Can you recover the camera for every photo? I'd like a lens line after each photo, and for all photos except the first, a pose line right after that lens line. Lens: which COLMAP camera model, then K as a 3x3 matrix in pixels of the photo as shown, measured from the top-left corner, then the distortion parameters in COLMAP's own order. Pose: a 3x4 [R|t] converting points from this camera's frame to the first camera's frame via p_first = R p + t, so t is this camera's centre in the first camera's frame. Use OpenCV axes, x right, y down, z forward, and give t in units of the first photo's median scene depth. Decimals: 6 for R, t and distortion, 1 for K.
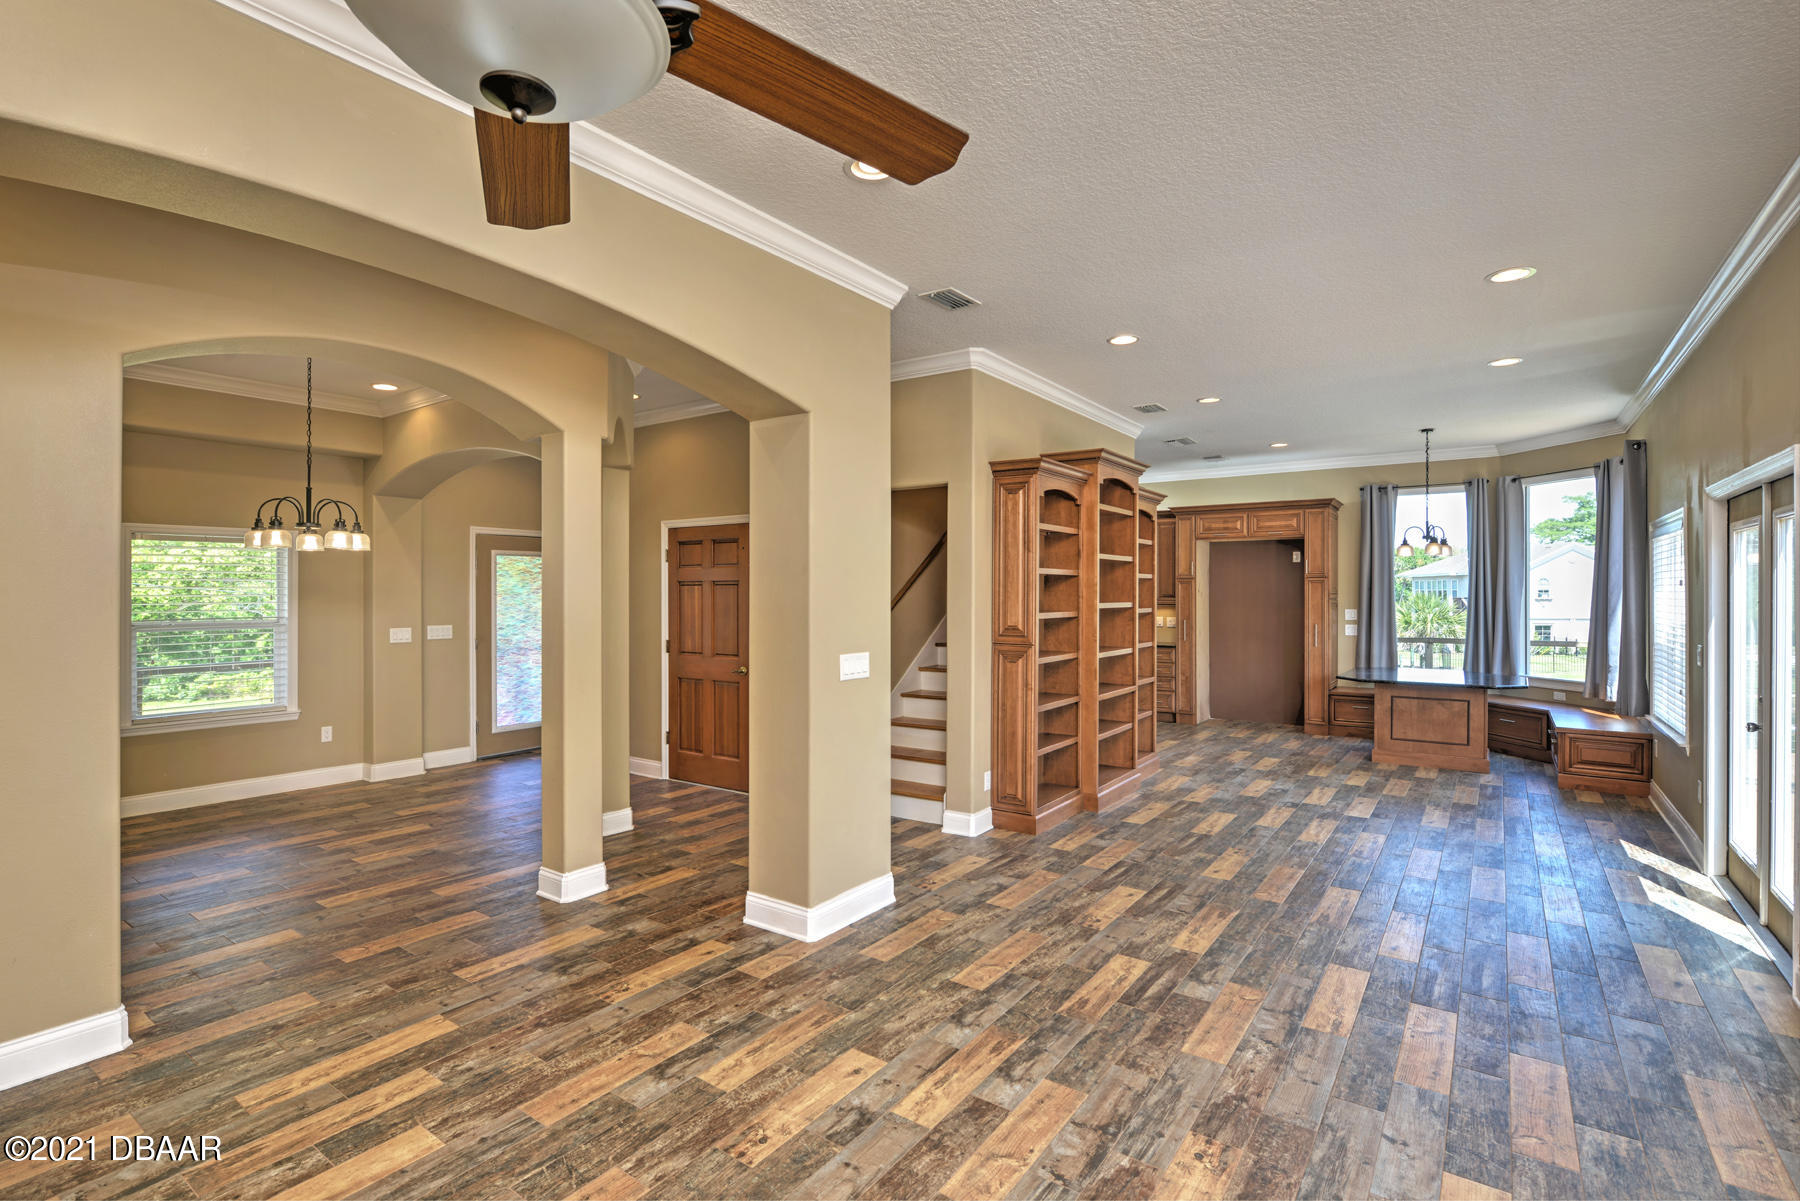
lens RADIAL K [[880.4, 0, 906.1], [0, 880.4, 596.3], [0, 0, 1]] dist [-0.006746, -0.000558]
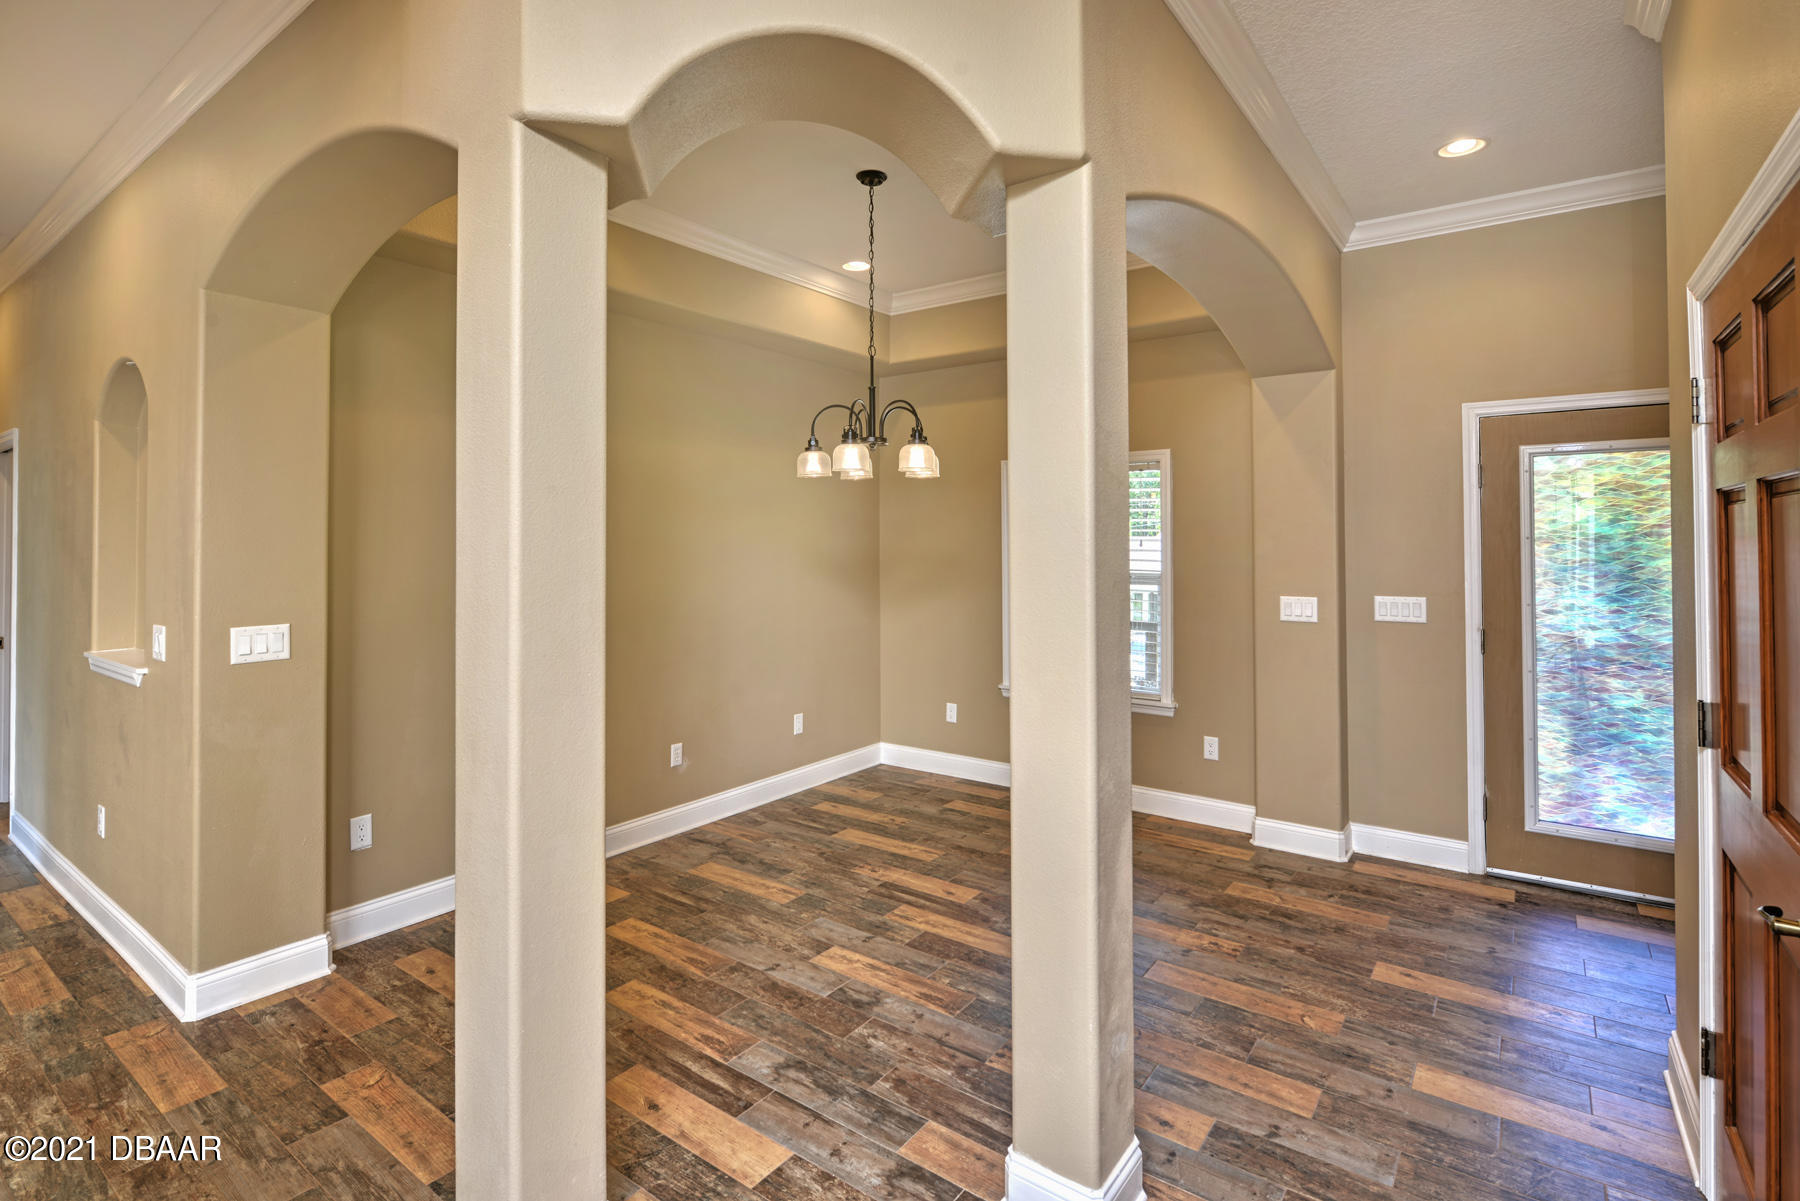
lens RADIAL K [[880.4, 0, 895.3], [0, 880.4, 524.7], [0, 0, 1]] dist [-0.006746, -0.000558]
pose [[-0.021123, -0.016263, -0.999645, 0.014837], [-0.002906, 0.999864, -0.016205, -0.001129], [0.999773, 0.002563, -0.021168, 0.751762]]
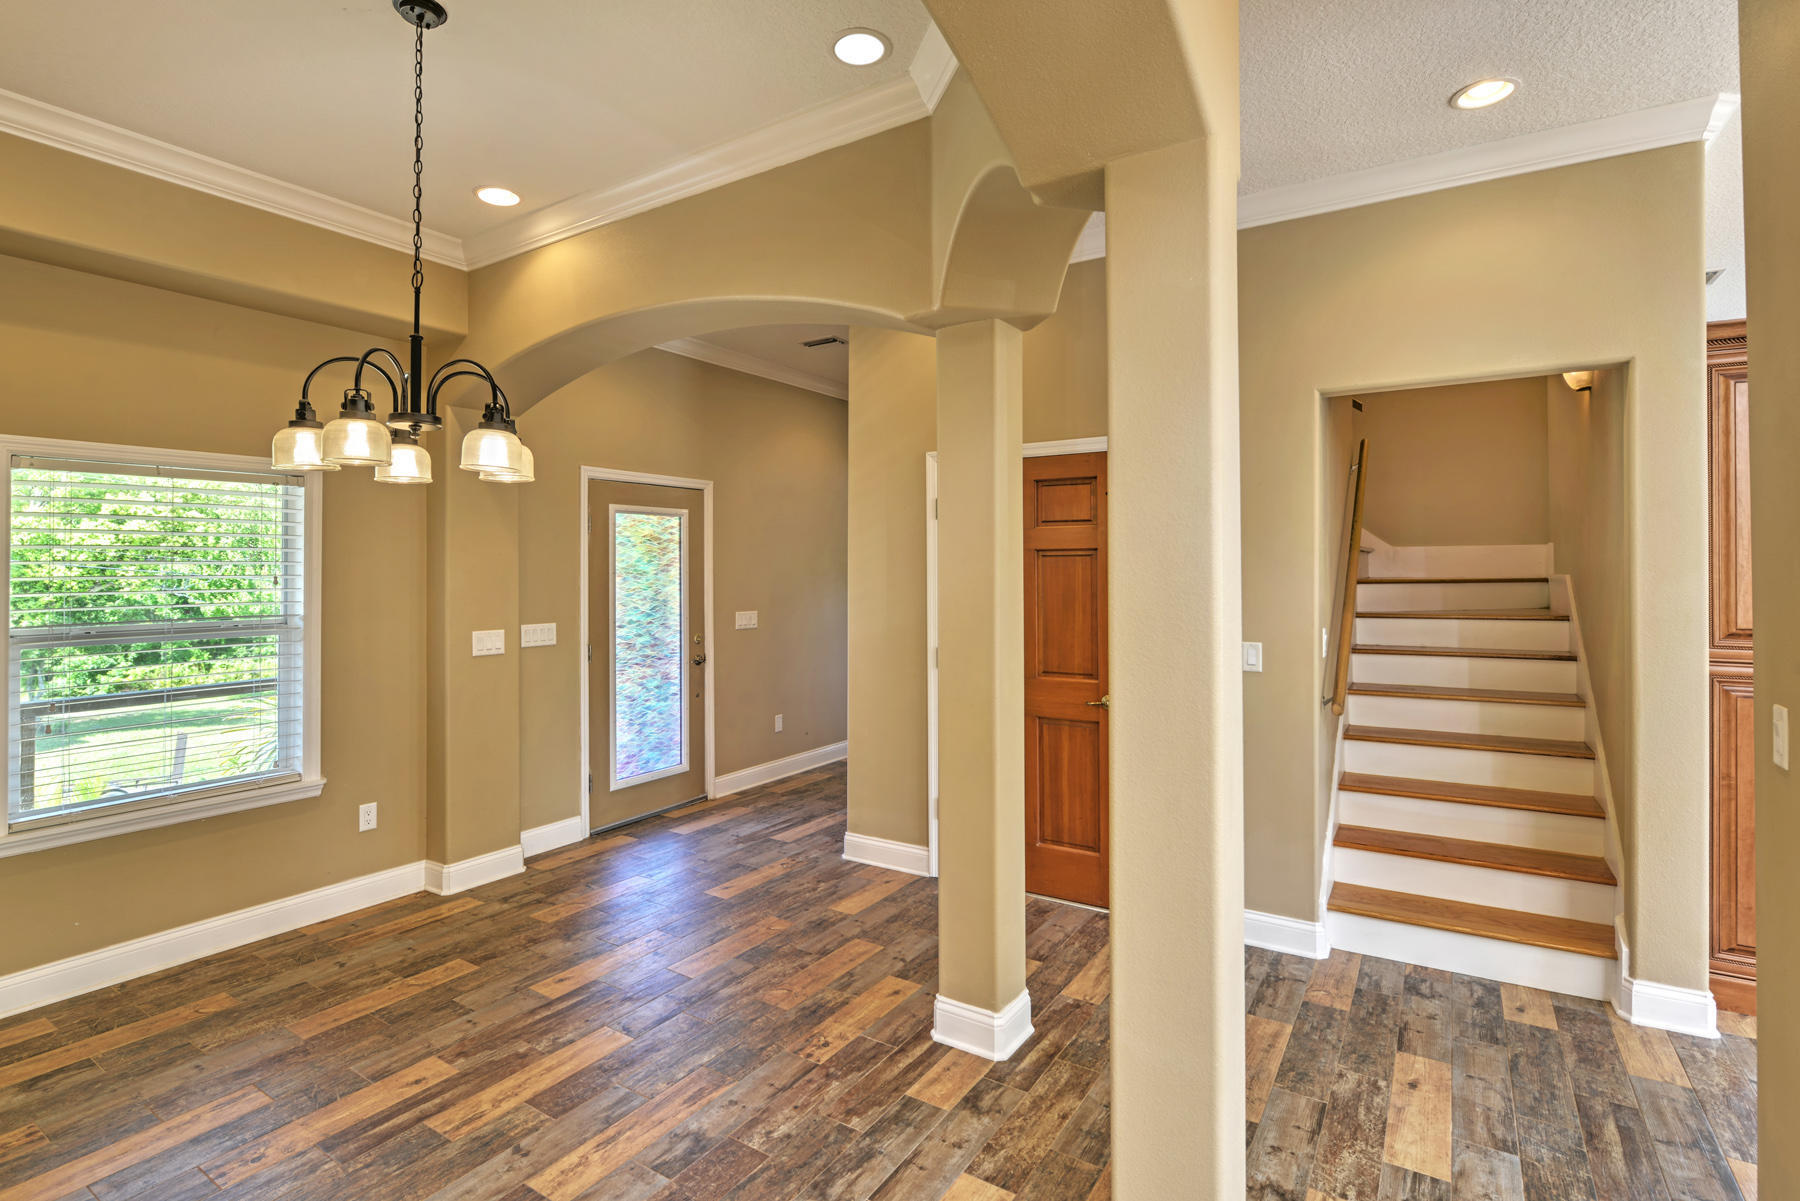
lens RADIAL K [[880.4, 0, 889.8], [0, 880.4, 562.1], [0, 0, 1]] dist [-0.006746, -0.000558]
pose [[0.998769, -0.003431, 0.049490, -0.336052], [0.004107, 0.999900, -0.013559, -0.000989], [-0.049438, 0.013746, 0.998683, 0.393883]]
